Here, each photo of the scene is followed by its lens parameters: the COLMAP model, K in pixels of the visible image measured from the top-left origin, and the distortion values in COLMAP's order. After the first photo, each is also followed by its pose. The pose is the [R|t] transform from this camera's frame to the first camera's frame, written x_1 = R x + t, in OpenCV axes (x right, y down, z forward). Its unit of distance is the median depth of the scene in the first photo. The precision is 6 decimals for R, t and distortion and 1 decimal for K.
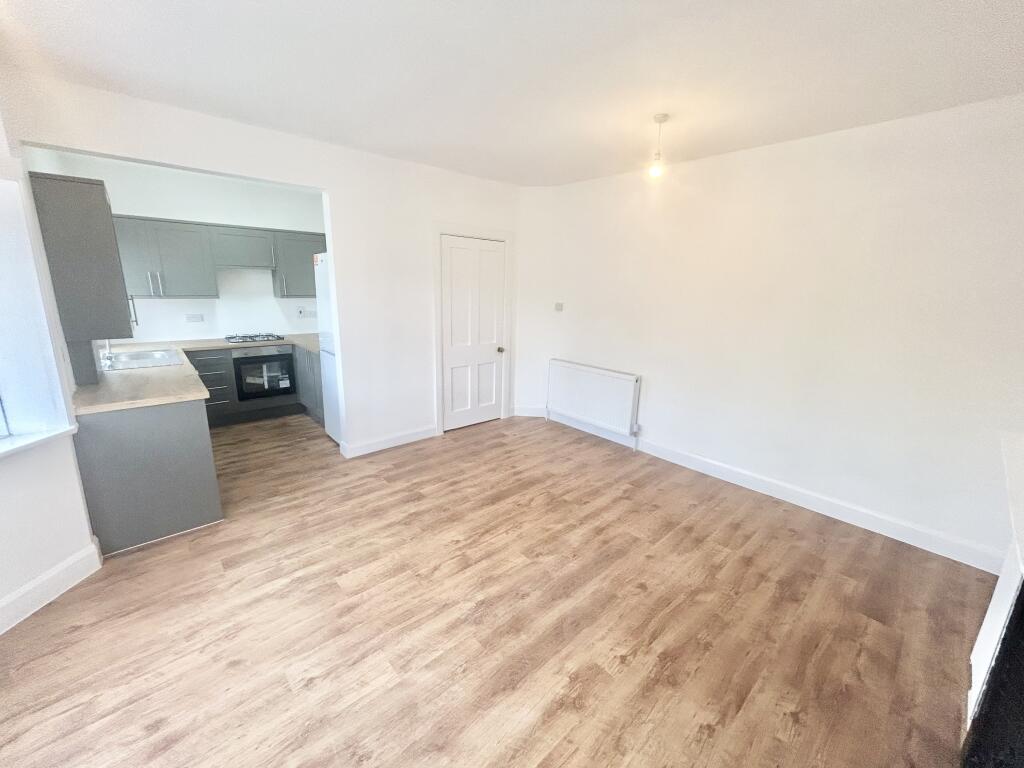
lens RADIAL K [[409.1, 0, 506.3], [0, 409.1, 382.7], [0, 0, 1]] dist [-0.002946, 0.002427]
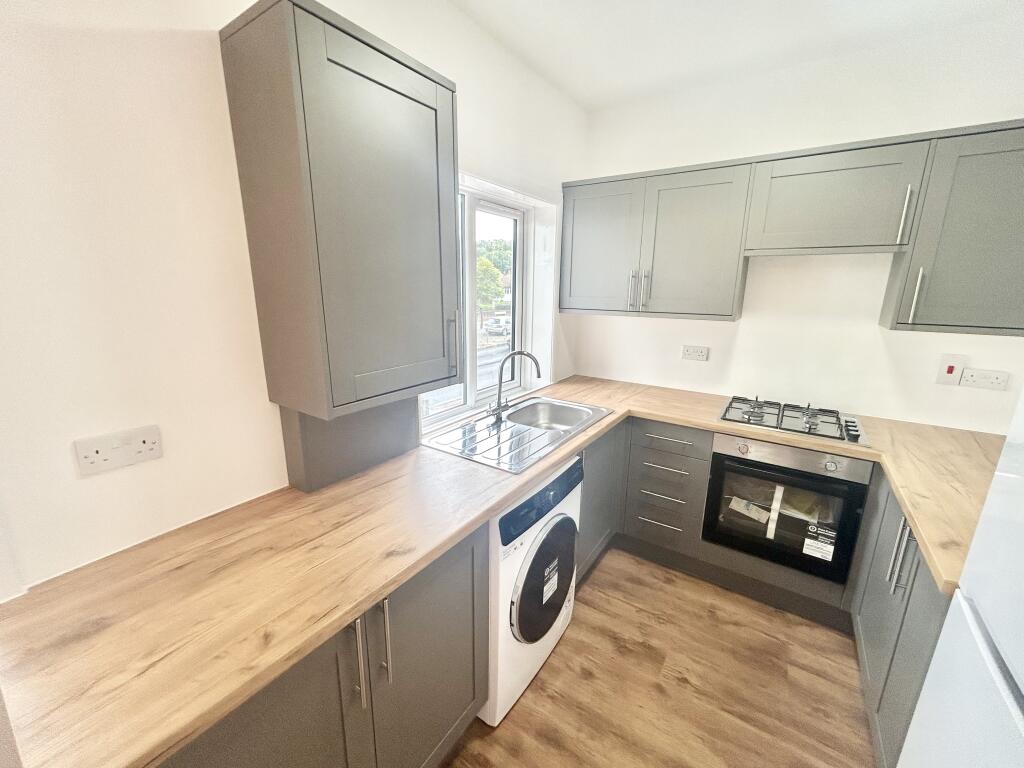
lens RADIAL K [[409.1, 0, 507.3], [0, 409.1, 384.4], [0, 0, 1]] dist [-0.002946, 0.002427]
pose [[0.240881, 0.210670, -0.947415, -0.360324], [-0.221393, 0.962349, 0.157702, -0.180831], [0.944966, 0.171763, 0.278453, 0.754924]]
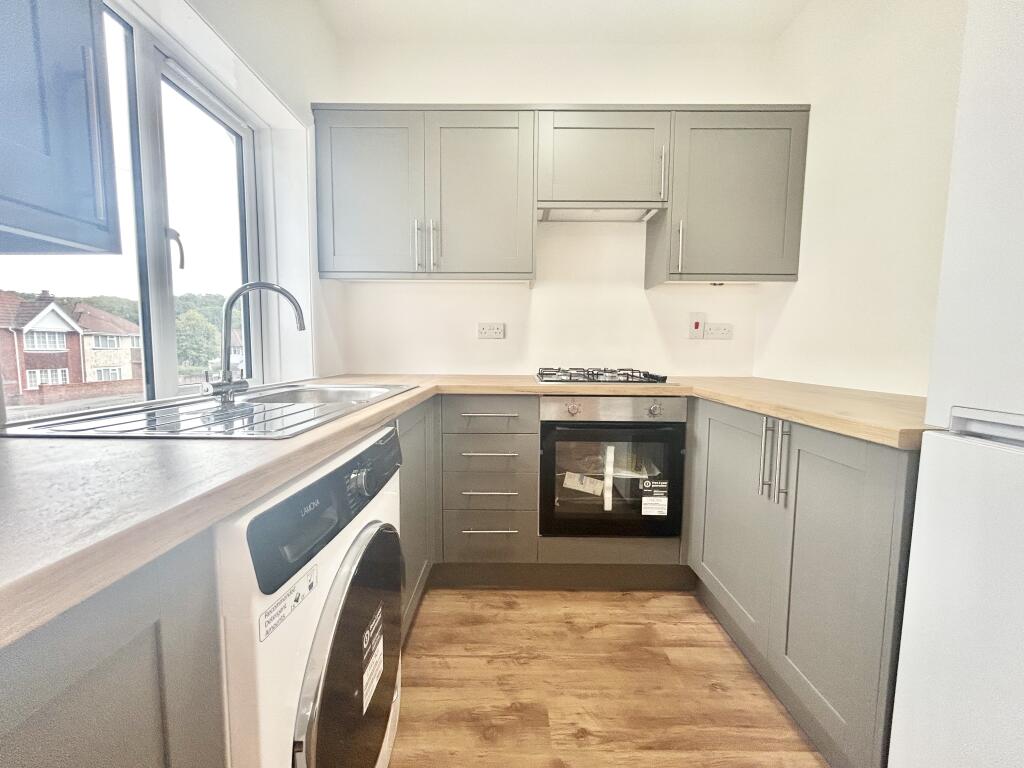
lens RADIAL K [[409.1, 0, 505.4], [0, 409.1, 388.3], [0, 0, 1]] dist [-0.002946, 0.002427]
pose [[0.742519, 0.046531, -0.668207, -0.518794], [-0.144988, 0.985099, -0.092514, -0.058397], [0.653945, 0.165575, 0.738201, 0.814693]]
